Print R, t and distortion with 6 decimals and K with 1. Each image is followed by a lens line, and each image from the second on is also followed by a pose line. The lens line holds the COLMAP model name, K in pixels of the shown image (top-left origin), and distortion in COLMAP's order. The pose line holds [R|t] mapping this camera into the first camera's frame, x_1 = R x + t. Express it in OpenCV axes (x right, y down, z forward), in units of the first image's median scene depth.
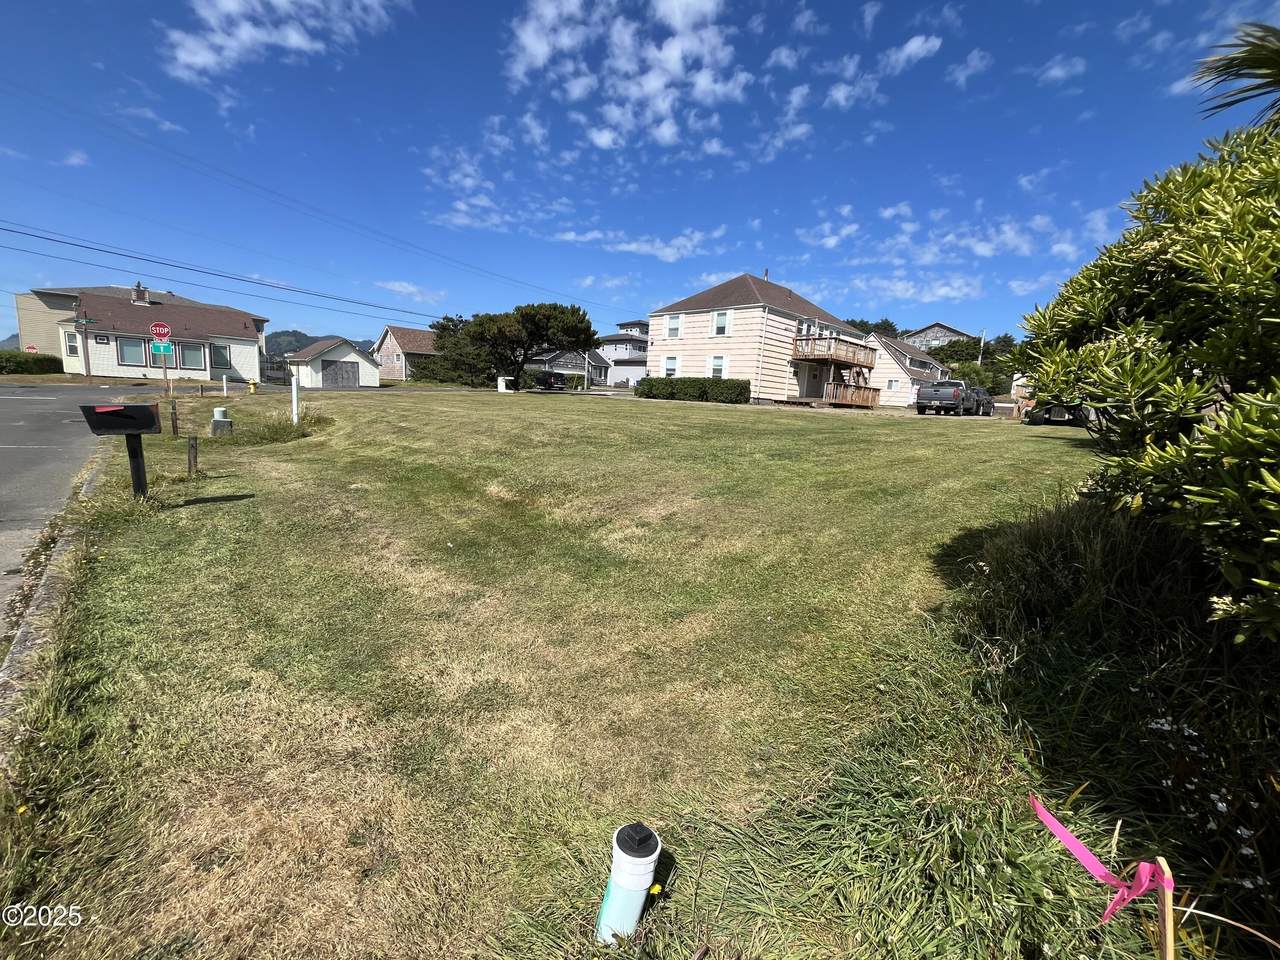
lens RADIAL K [[521.6, 0, 640.0], [0, 521.6, 480.0], [0, 0, 1]] dist [-0.002662, -0.000119]
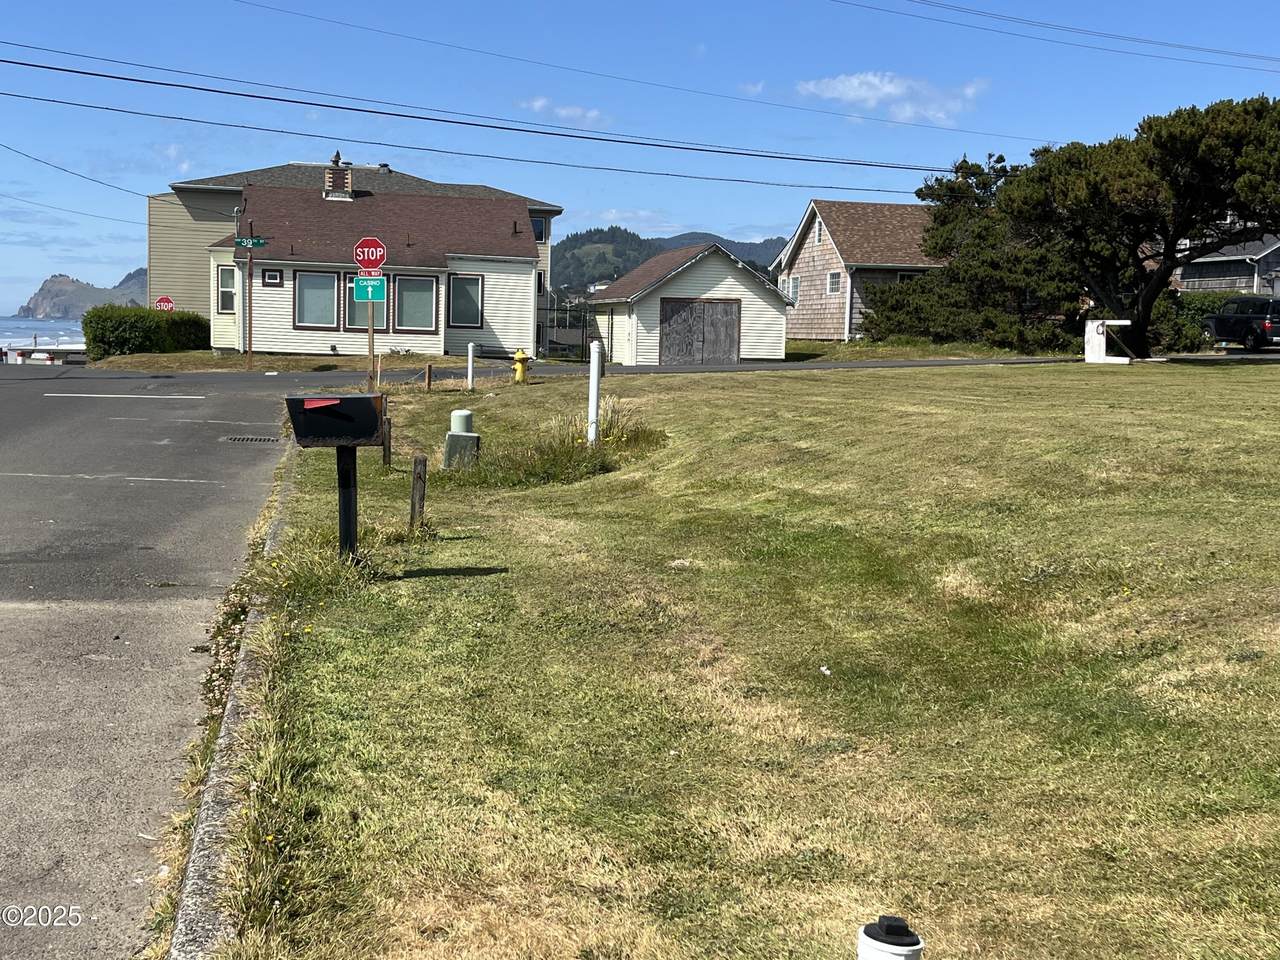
lens RADIAL K [[1604.5, 0, 640.0], [0, 1604.5, 480.0], [0, 0, 1]] dist [0.182971, -0.519049]
pose [[0.848061, 0.011304, -0.529777, 0.131175], [-0.062671, 0.994895, -0.079096, 0.035729], [0.526179, 0.100280, 0.844441, -0.175242]]
